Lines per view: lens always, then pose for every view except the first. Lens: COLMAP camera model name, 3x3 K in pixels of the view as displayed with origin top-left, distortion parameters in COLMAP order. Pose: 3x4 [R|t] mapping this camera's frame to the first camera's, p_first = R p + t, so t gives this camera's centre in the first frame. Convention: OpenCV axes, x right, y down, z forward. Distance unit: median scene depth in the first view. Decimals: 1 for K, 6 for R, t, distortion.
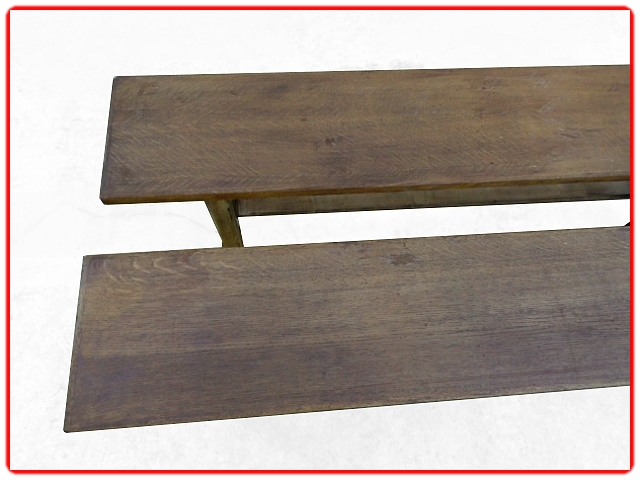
lens RADIAL K [[448.0, 0, 320.1], [0, 448.0, 239.1], [0, 0, 1]] dist [0.006355, -0.000176]
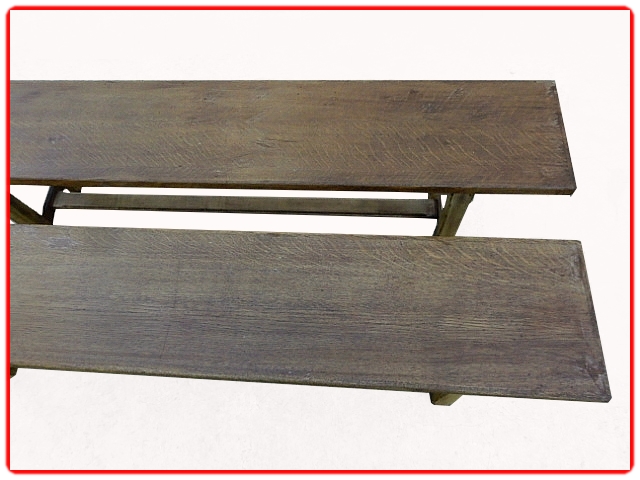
lens RADIAL K [[448.0, 0, 320.5], [0, 448.0, 241.2], [0, 0, 1]] dist [0.006355, -0.000176]
pose [[0.979965, 0.081501, -0.181733, 0.927174], [-0.089818, 0.995233, -0.038003, 0.021577], [0.177769, 0.053565, 0.982613, 0.008356]]
